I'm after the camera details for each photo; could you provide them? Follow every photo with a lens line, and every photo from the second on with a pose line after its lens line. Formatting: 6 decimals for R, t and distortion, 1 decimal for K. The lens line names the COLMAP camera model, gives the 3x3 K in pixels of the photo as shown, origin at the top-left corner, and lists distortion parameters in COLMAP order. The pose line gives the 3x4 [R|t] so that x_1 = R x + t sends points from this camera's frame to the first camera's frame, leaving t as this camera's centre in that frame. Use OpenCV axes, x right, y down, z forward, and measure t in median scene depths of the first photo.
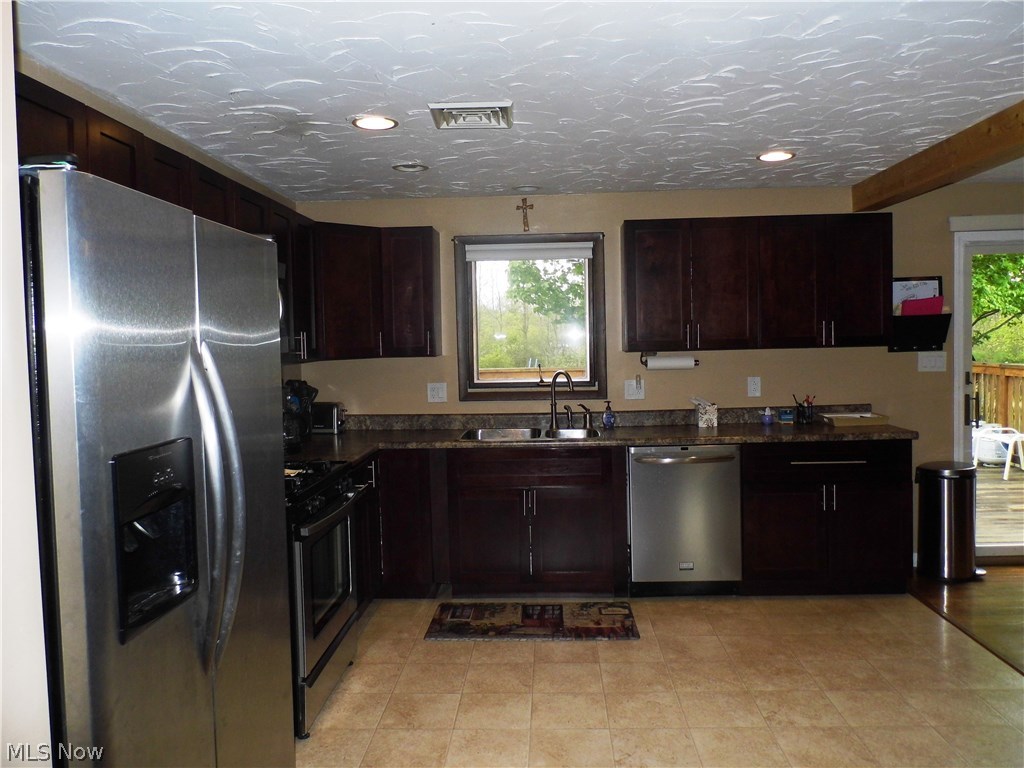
lens RADIAL K [[755.2, 0, 512.0], [0, 755.2, 384.0], [0, 0, 1]] dist [-0.003025, -0.001430]
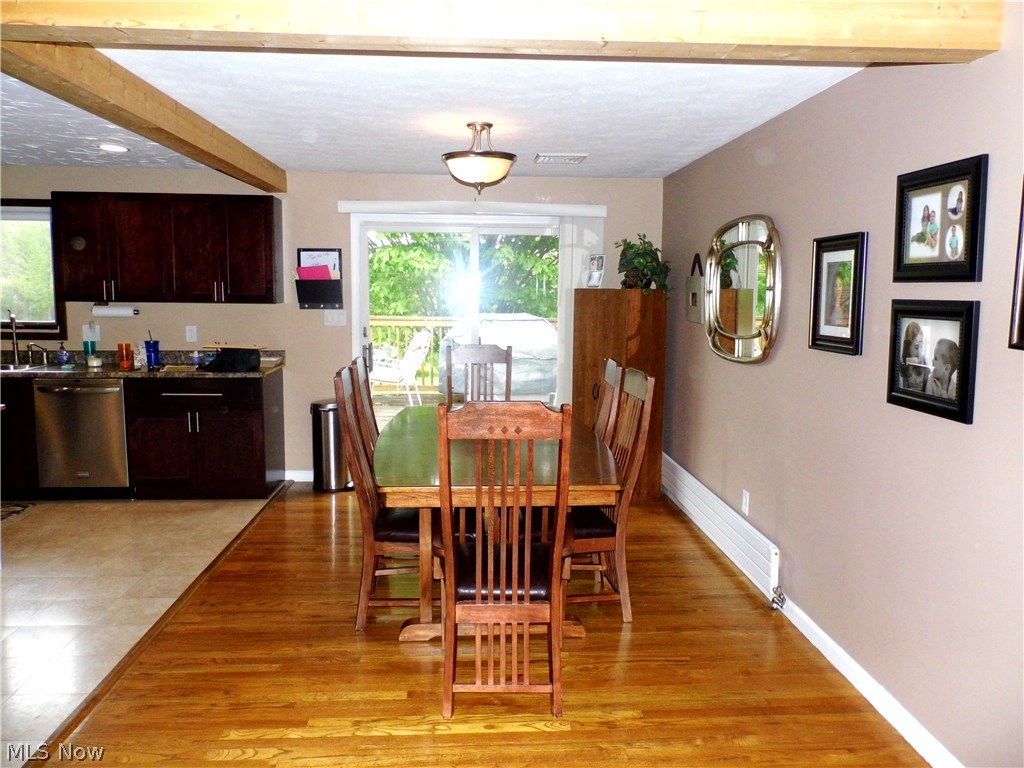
lens RADIAL K [[750.4, 0, 512.0], [0, 750.4, 384.0], [0, 0, 1]] dist [0.001991, 0.000390]
pose [[0.994224, 0.022770, 0.104886, 0.722899], [-0.029486, 0.997582, 0.062930, -0.007193], [-0.103200, -0.065659, 0.992491, -0.267104]]
